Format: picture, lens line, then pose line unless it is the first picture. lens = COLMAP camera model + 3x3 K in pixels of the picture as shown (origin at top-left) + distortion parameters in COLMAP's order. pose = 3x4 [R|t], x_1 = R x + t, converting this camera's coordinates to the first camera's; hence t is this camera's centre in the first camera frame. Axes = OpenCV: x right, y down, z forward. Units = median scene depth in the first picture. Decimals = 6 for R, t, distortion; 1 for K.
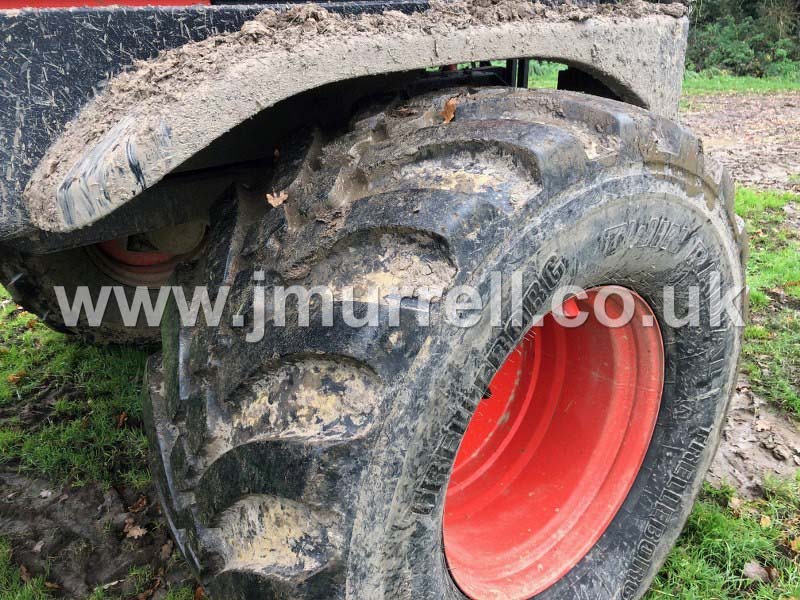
lens RADIAL K [[665.3, 0, 400.0], [0, 665.3, 300.0], [0, 0, 1]] dist [0.033917, -0.015077]
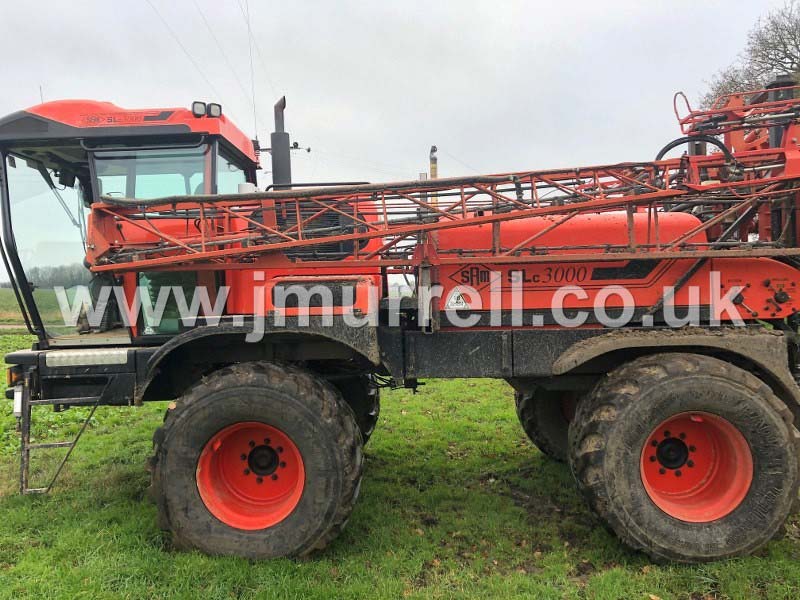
lens RADIAL K [[665.3, 0, 400.0], [0, 665.3, 300.0], [0, 0, 1]] dist [0.033917, -0.015077]
pose [[0.778952, 0.023011, -0.626661, 1.510043], [-0.253714, 0.925446, -0.281389, 0.994216], [0.573465, 0.378181, 0.726716, -3.156731]]
